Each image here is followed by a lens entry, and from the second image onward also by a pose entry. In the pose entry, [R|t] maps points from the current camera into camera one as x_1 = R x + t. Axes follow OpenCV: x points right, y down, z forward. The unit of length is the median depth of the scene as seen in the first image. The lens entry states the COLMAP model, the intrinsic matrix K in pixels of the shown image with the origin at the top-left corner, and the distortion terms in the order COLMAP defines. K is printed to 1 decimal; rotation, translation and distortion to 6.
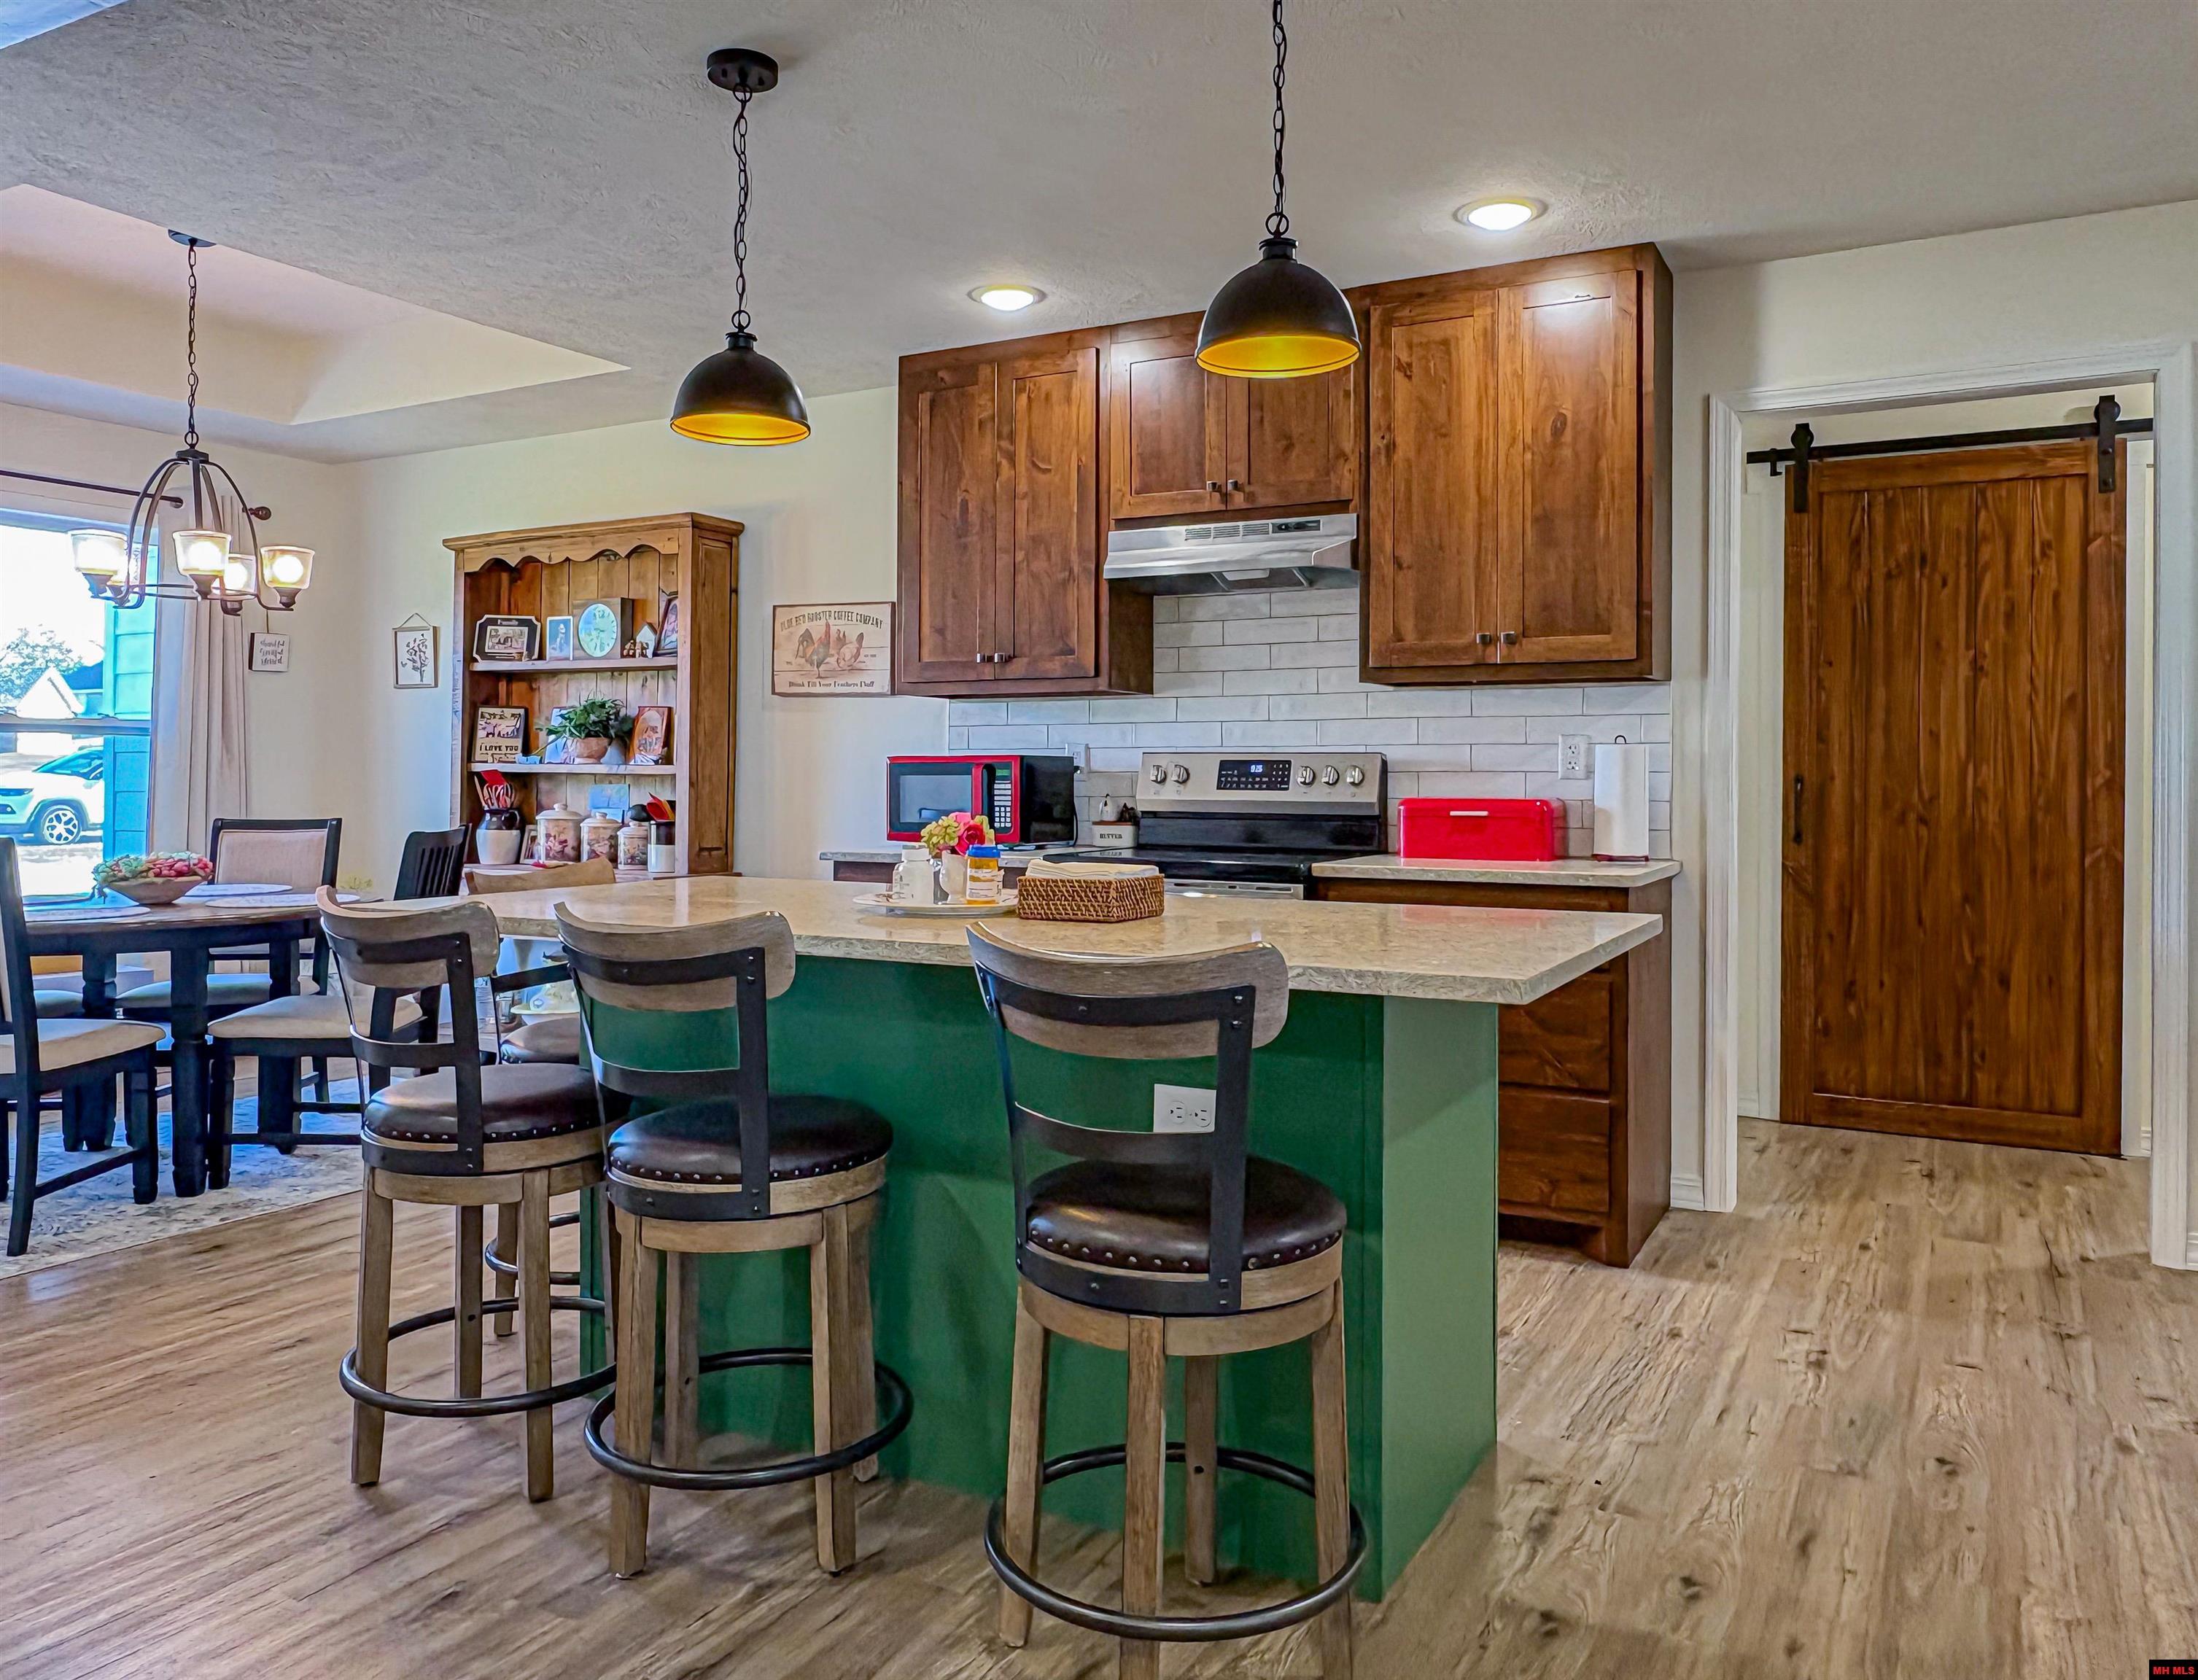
lens RADIAL K [[1652.6, 0, 1062.6], [0, 1652.6, 772.5], [0, 0, 1]] dist [-0.006635, 0.010243]
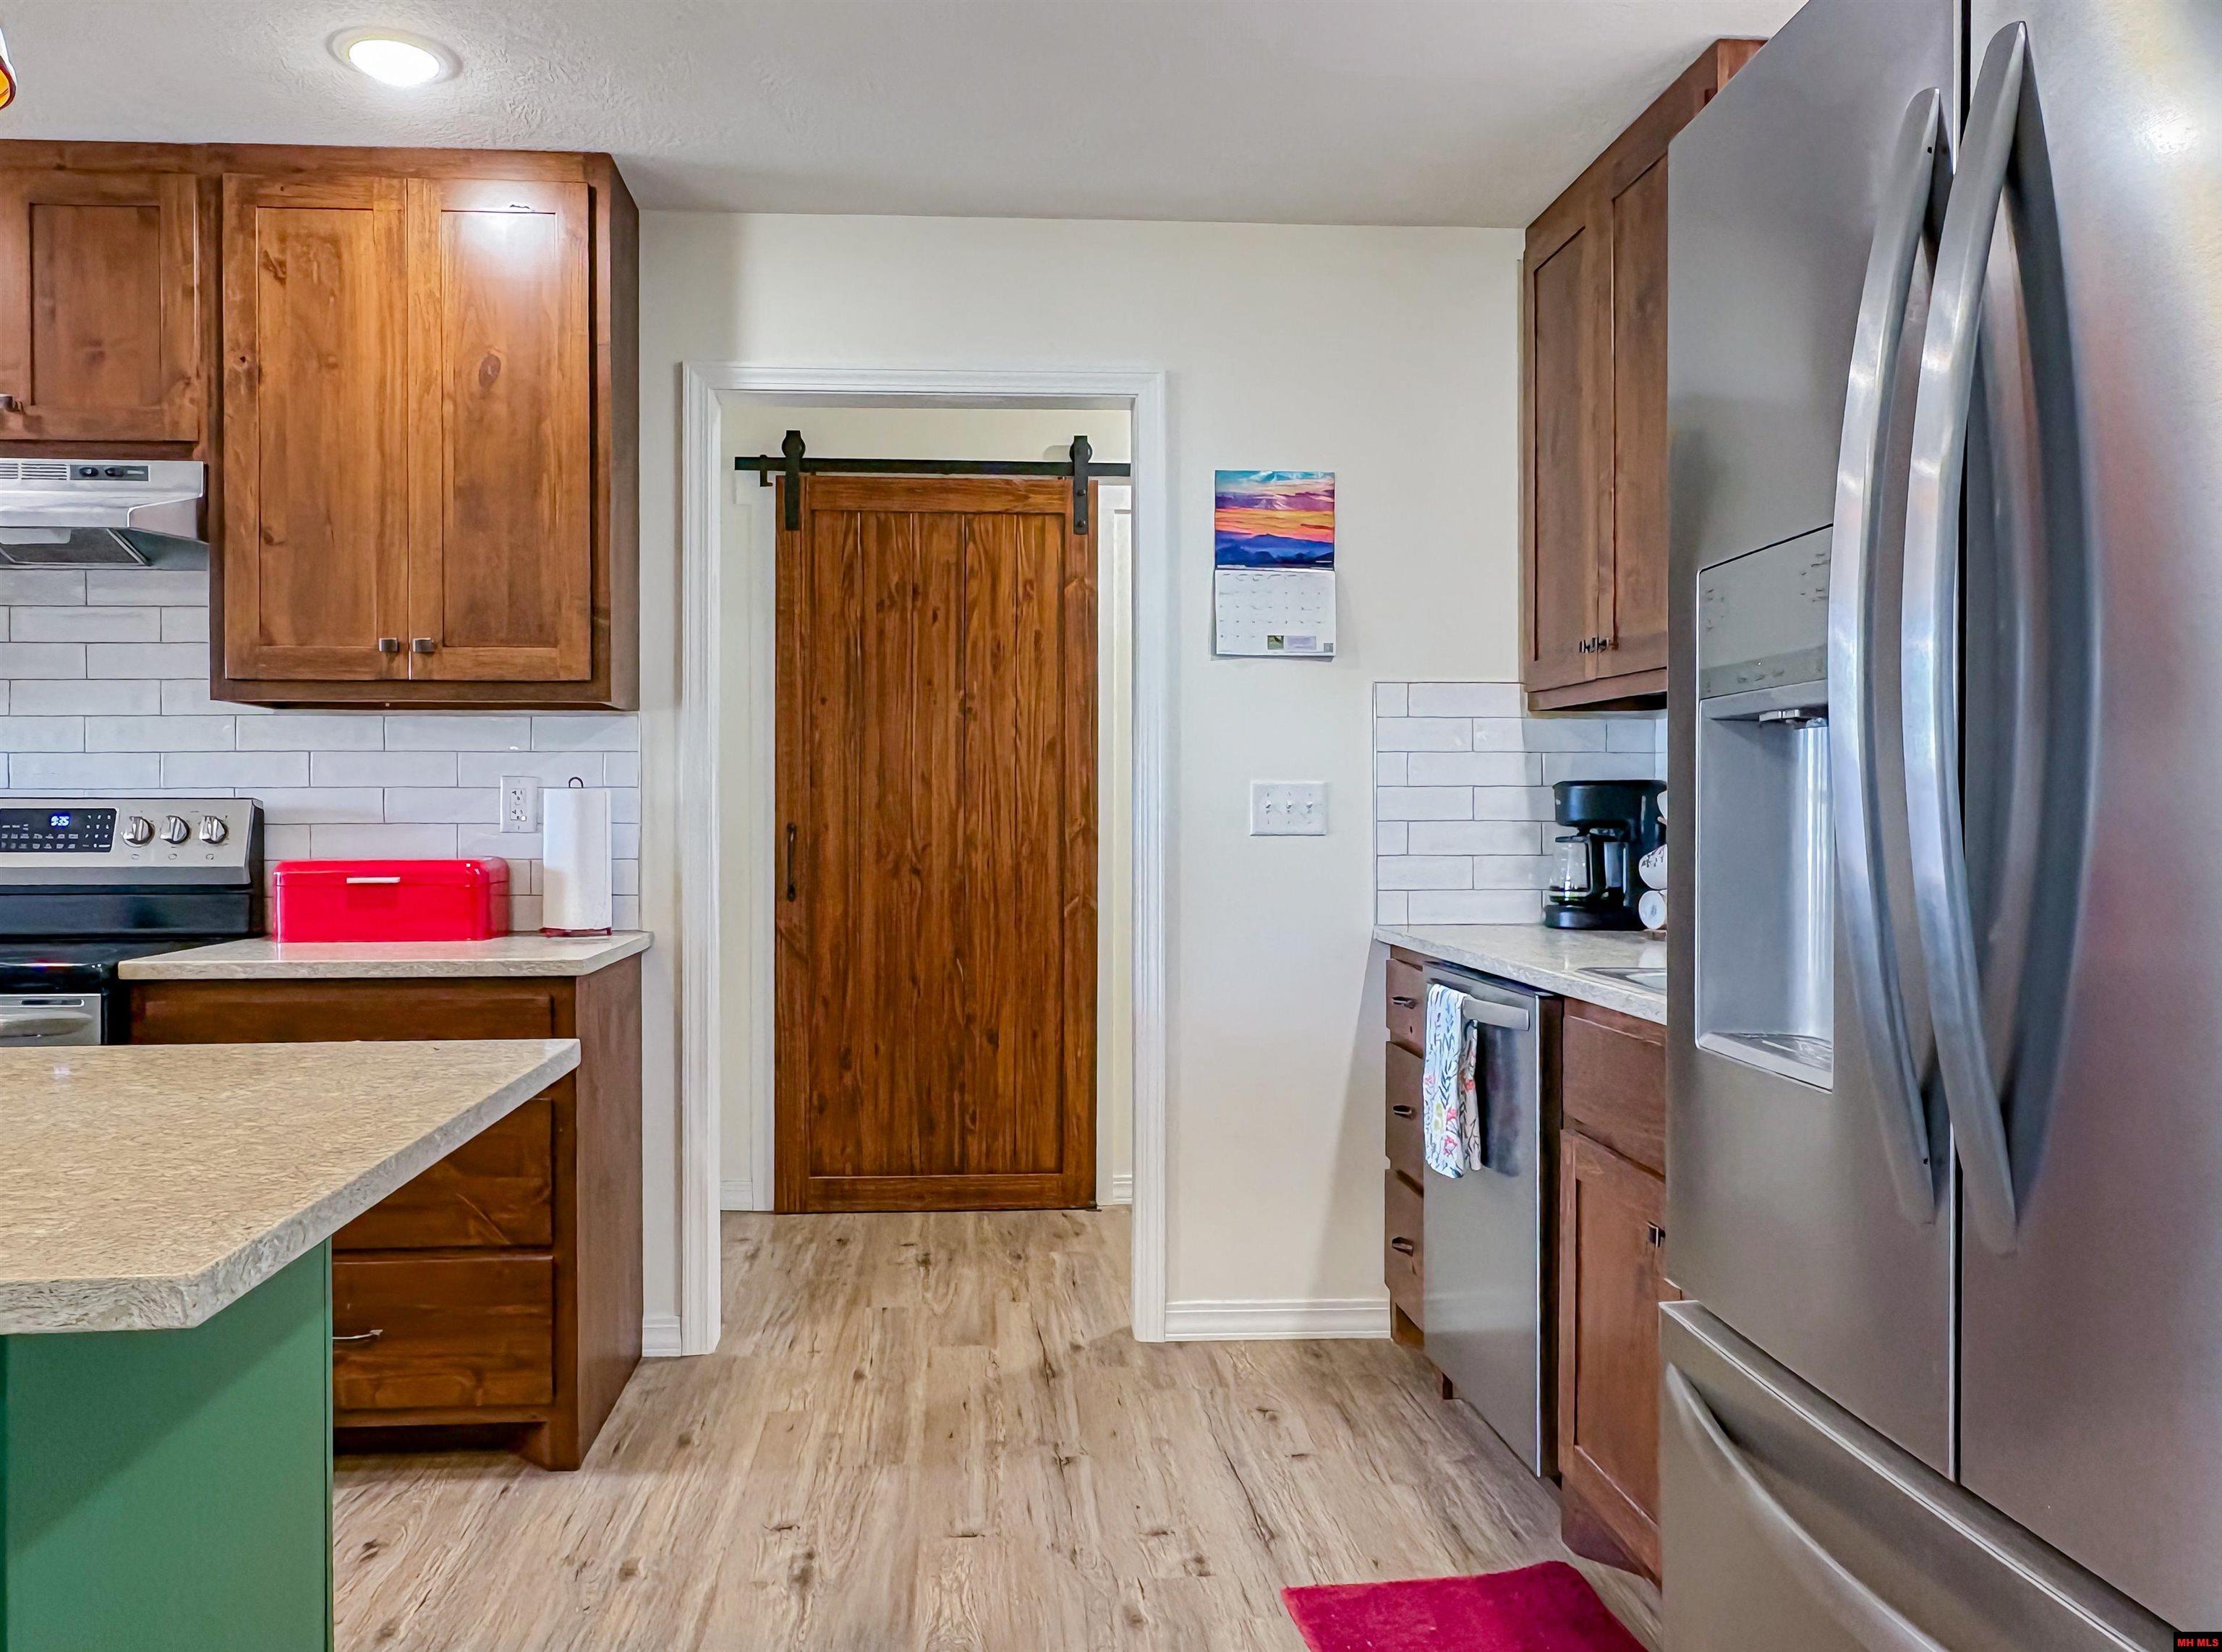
lens RADIAL K [[1665.5, 0, 1107.0], [0, 1665.5, 825.6], [0, 0, 1]] dist [-0.007871, -0.000619]
pose [[0.827471, -0.007770, 0.561455, 0.093995], [0.004481, 0.999964, 0.007234, -0.003604], [-0.561491, -0.003470, 0.827476, 0.183411]]
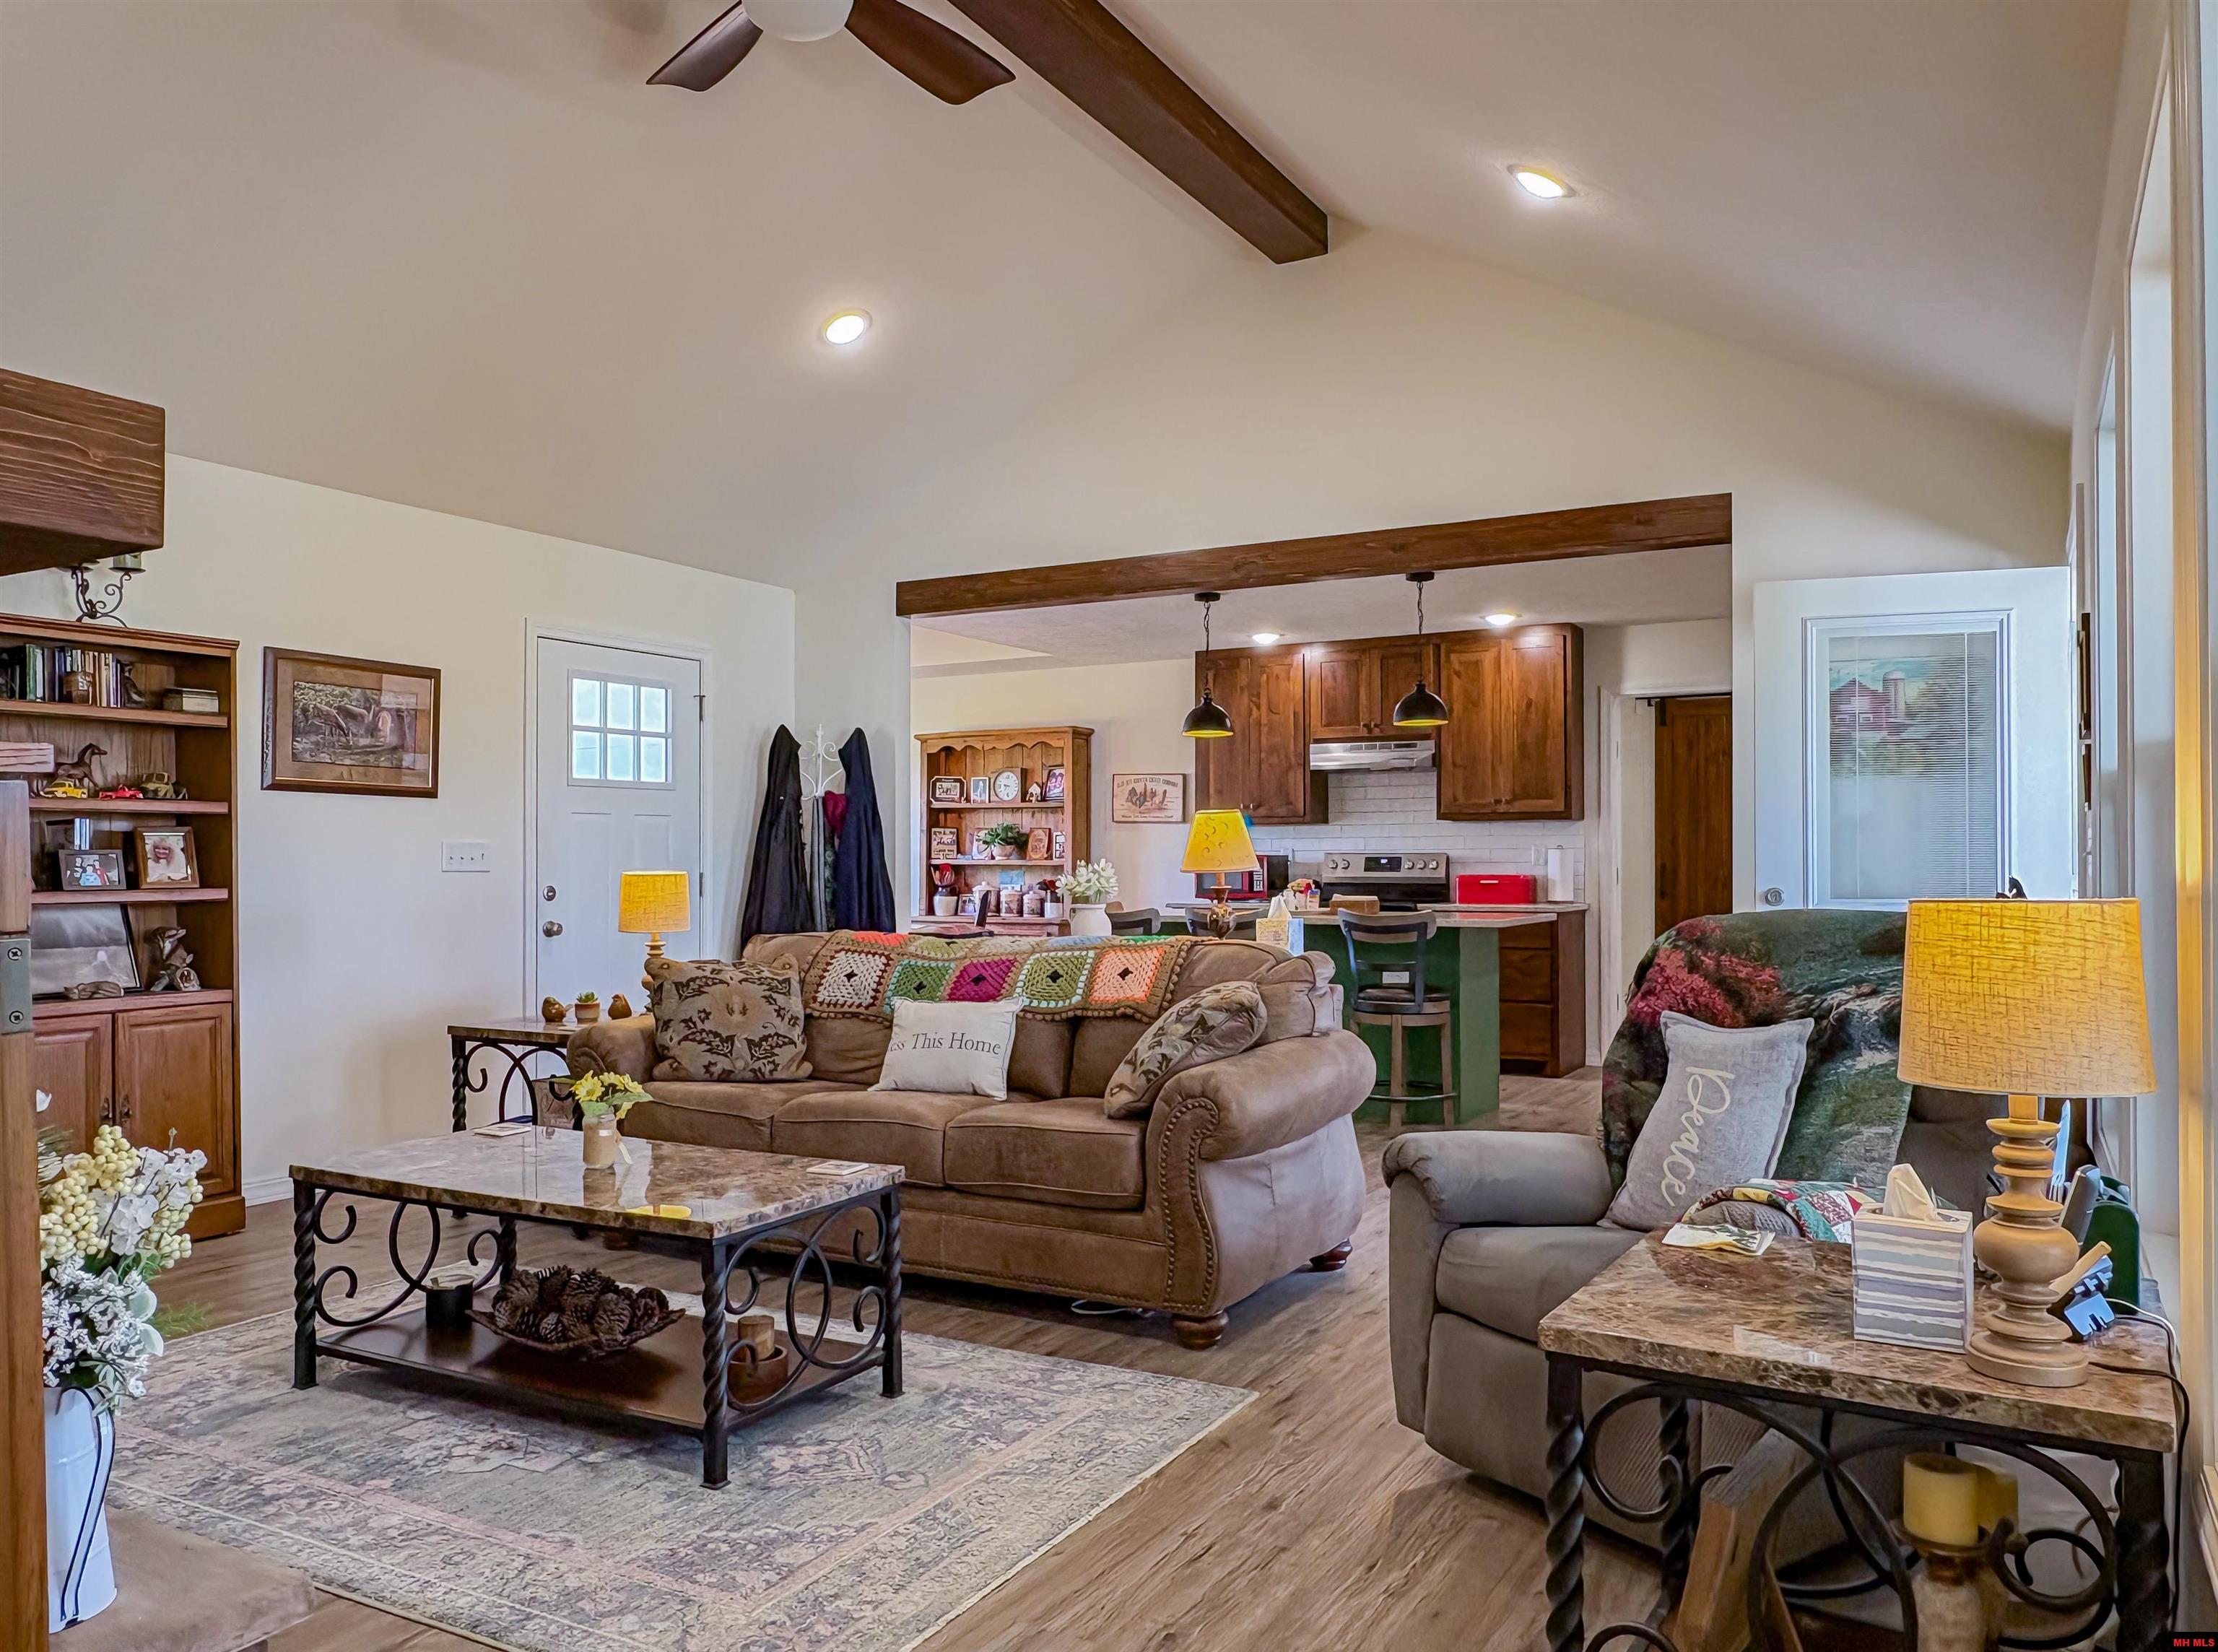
lens RADIAL K [[1662.6, 0, 1038.5], [0, 1662.6, 852.4], [0, 0, 1]] dist [-0.007871, -0.000619]
pose [[0.999524, -0.005584, -0.030347, -0.257490], [0.005451, 0.999975, -0.004462, -0.006546], [0.030372, 0.004295, 0.999529, -1.106762]]
